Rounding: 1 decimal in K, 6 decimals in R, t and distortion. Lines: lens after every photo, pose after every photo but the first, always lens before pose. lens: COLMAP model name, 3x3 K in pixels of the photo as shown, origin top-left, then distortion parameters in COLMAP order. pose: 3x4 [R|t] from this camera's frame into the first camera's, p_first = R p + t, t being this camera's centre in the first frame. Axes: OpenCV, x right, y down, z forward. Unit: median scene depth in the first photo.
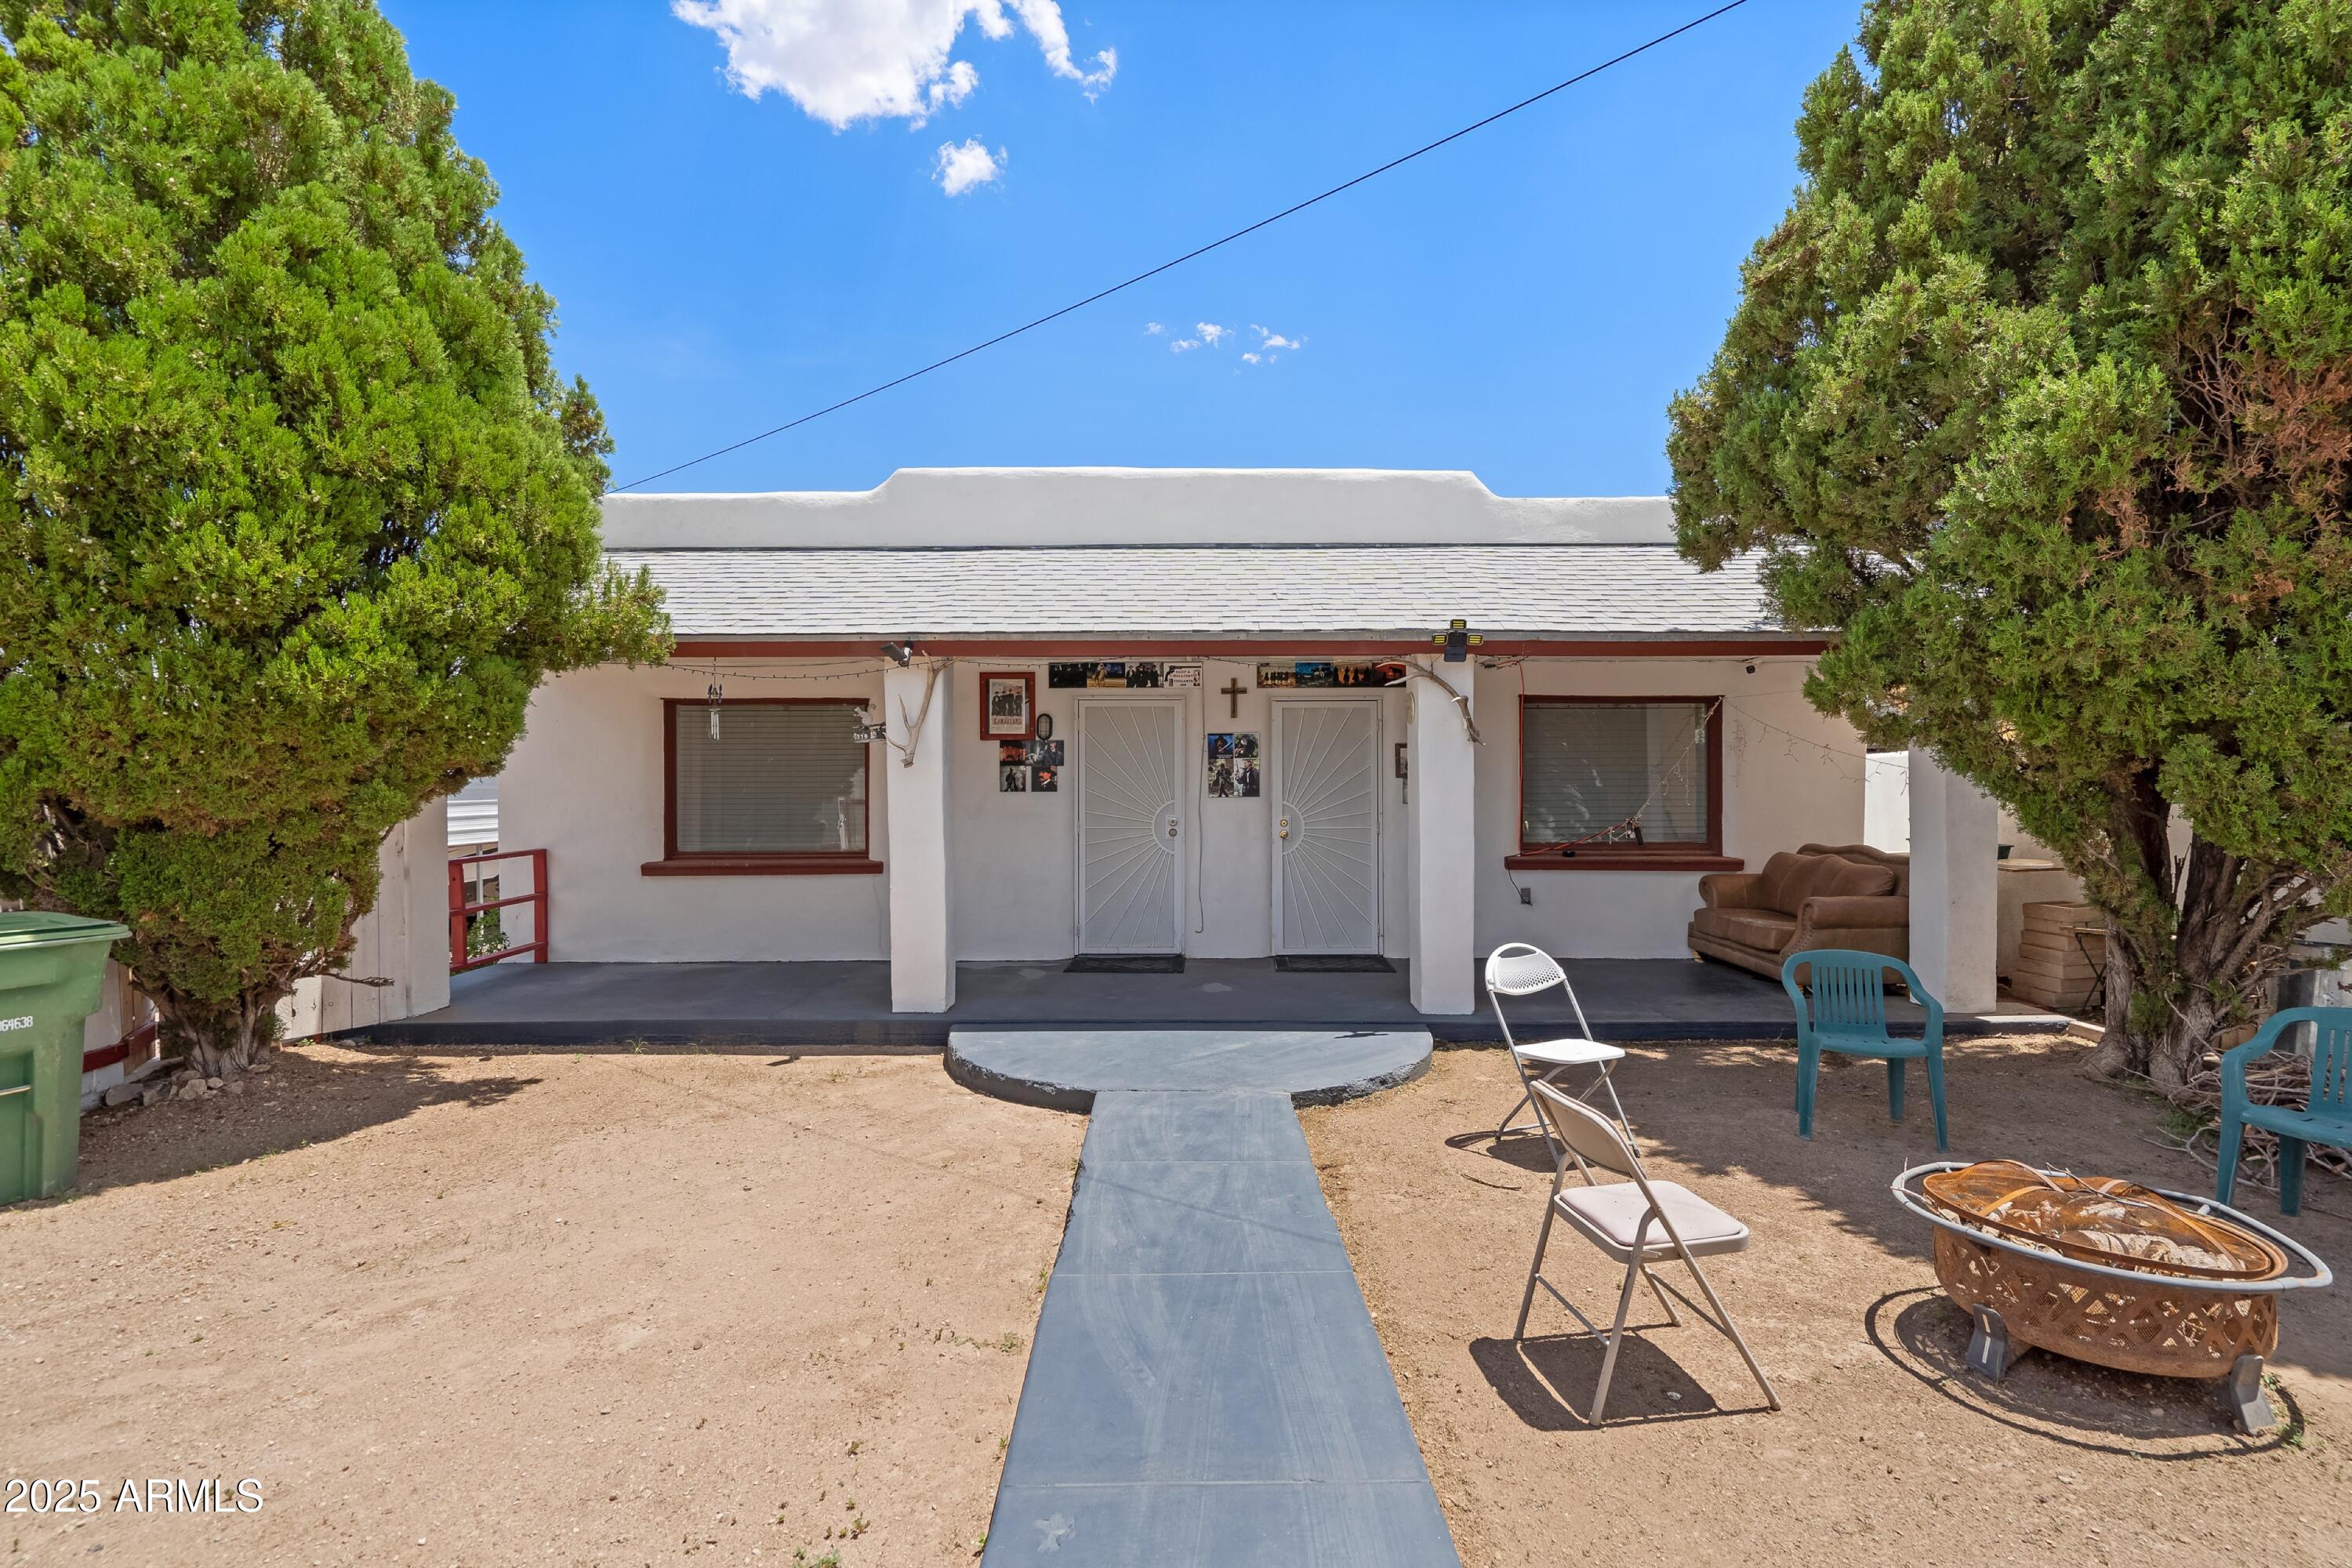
lens RADIAL K [[1087.4, 0, 1176.0], [0, 1087.4, 784.0], [0, 0, 1]] dist [-0.001713, 0.000182]
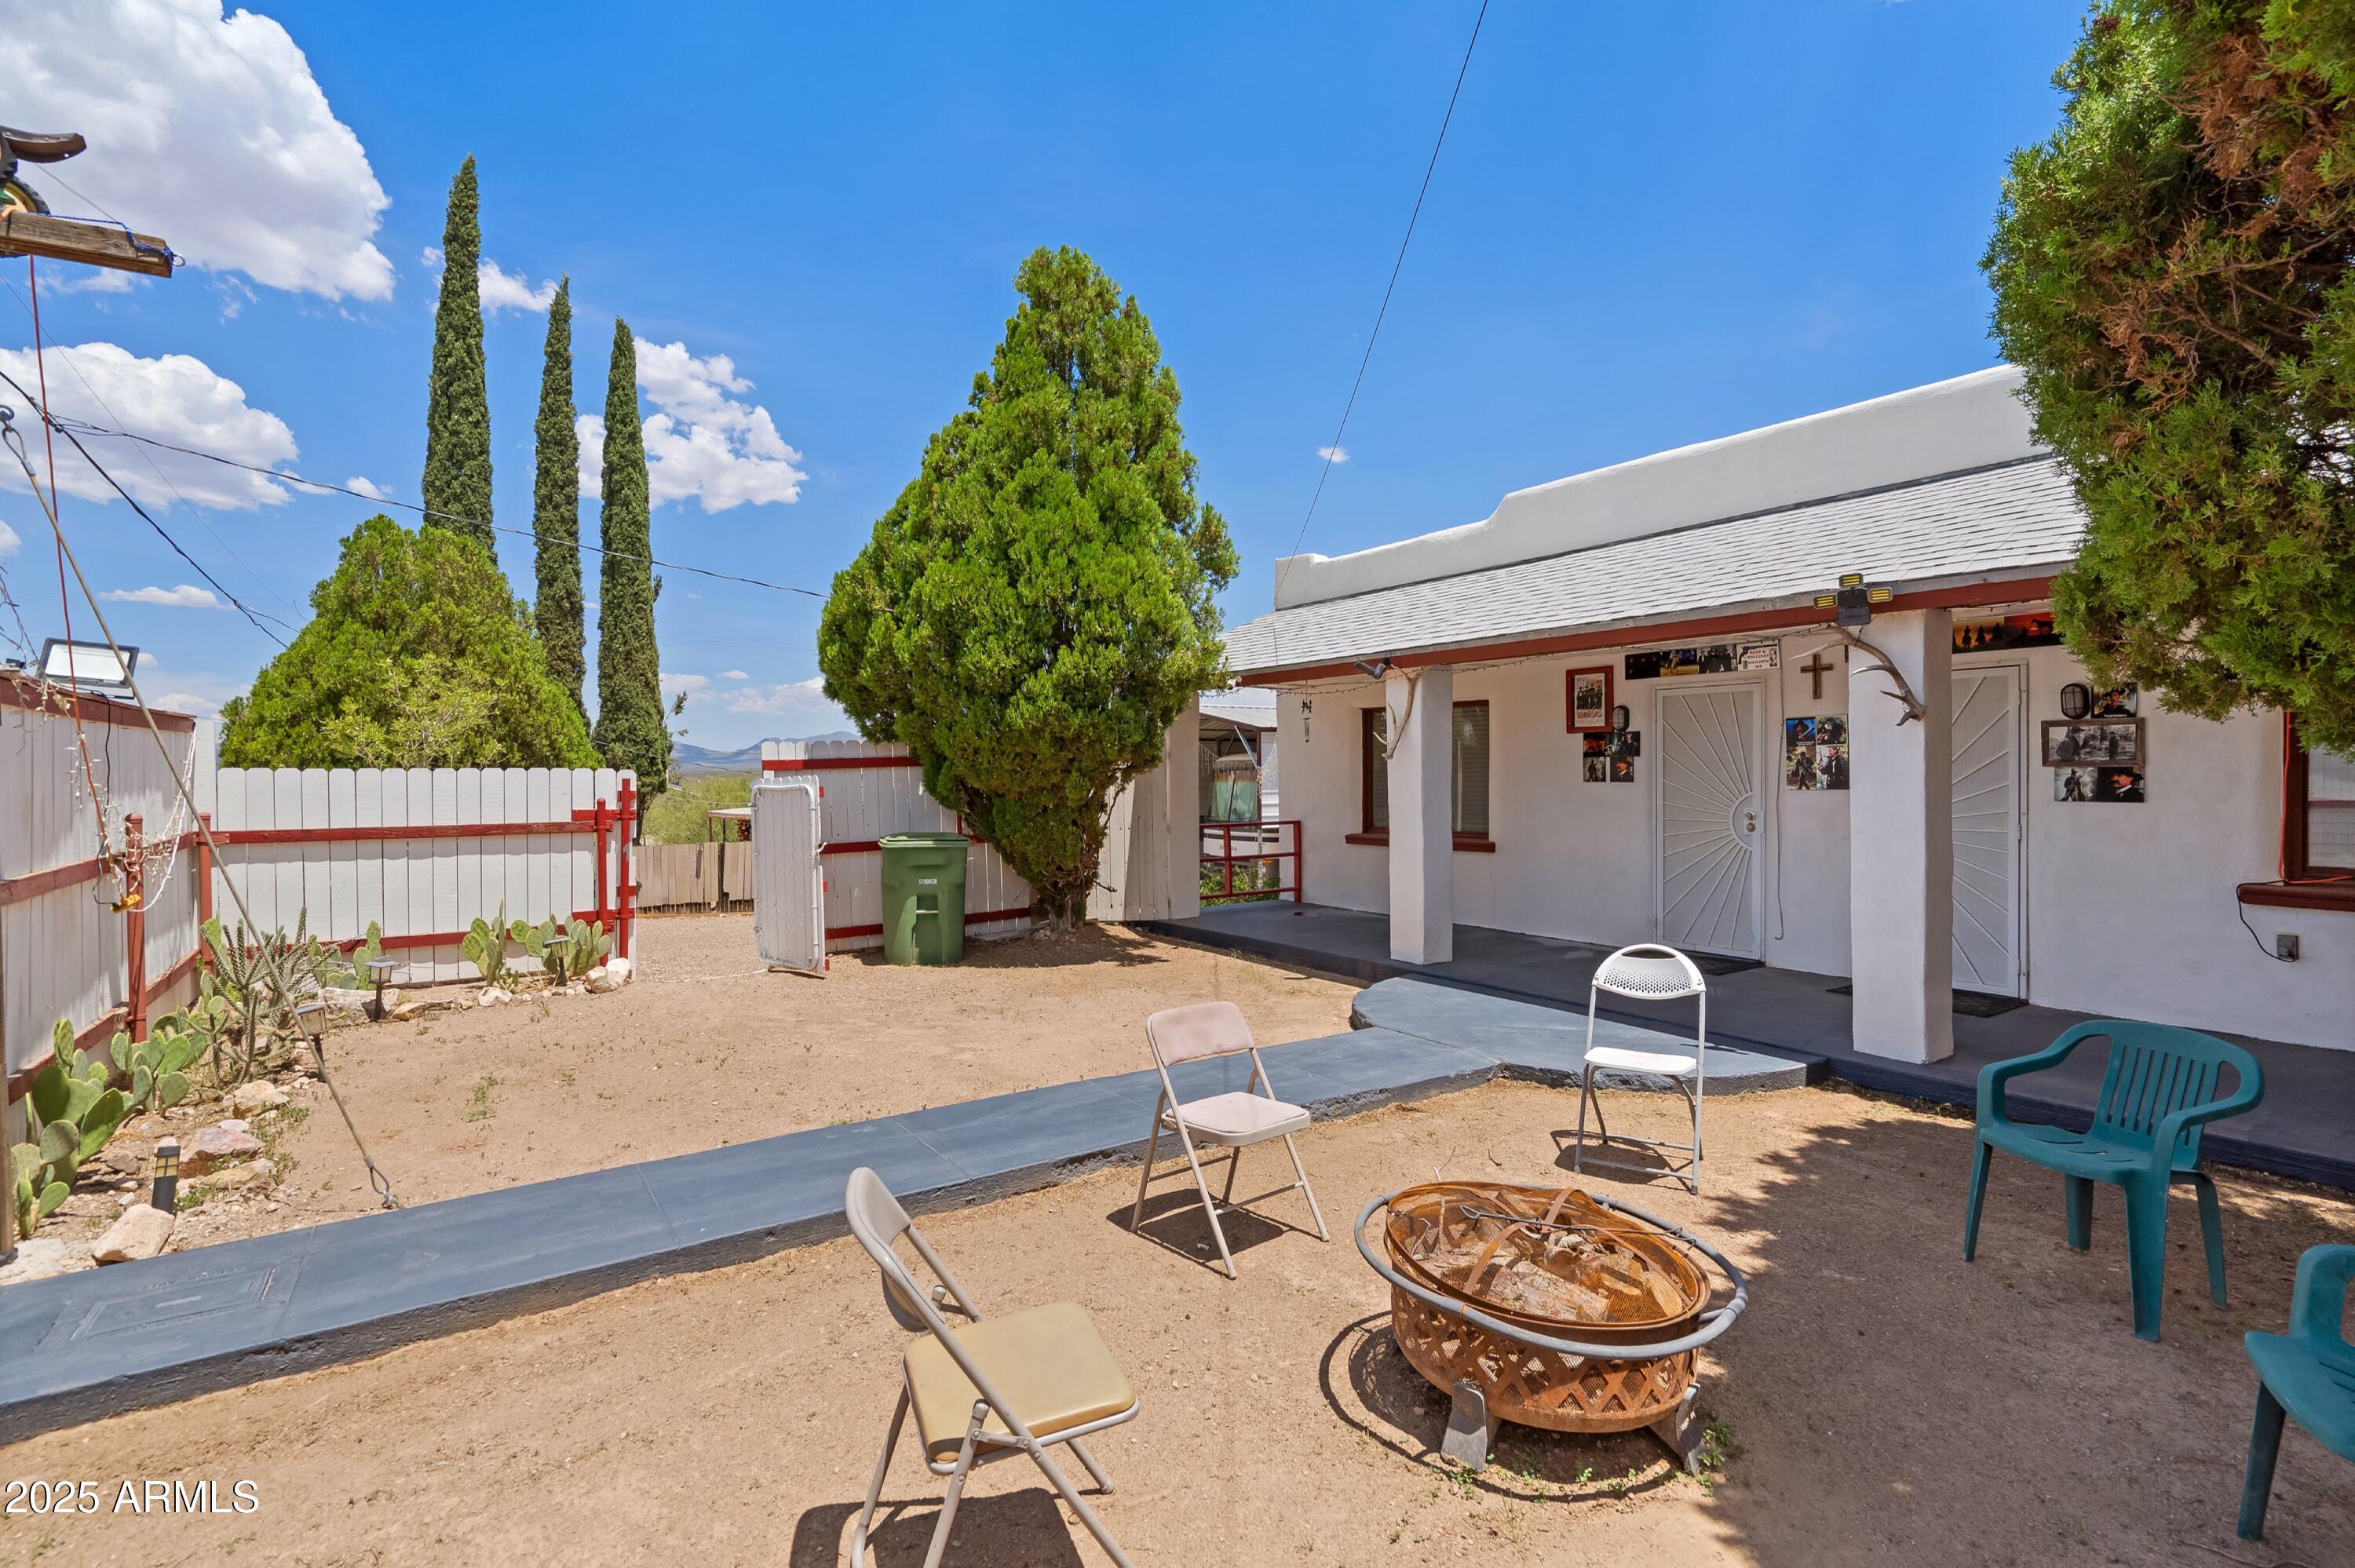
lens RADIAL K [[1090.8, 0, 1177.5], [0, 1090.8, 784.0], [0, 0, 1]] dist [-0.002625, -0.000109]
pose [[0.558882, 0.008244, -0.829206, 0.494841], [-0.002936, 0.999964, 0.007963, 0.002043], [0.829242, -0.002016, 0.558886, 0.084346]]
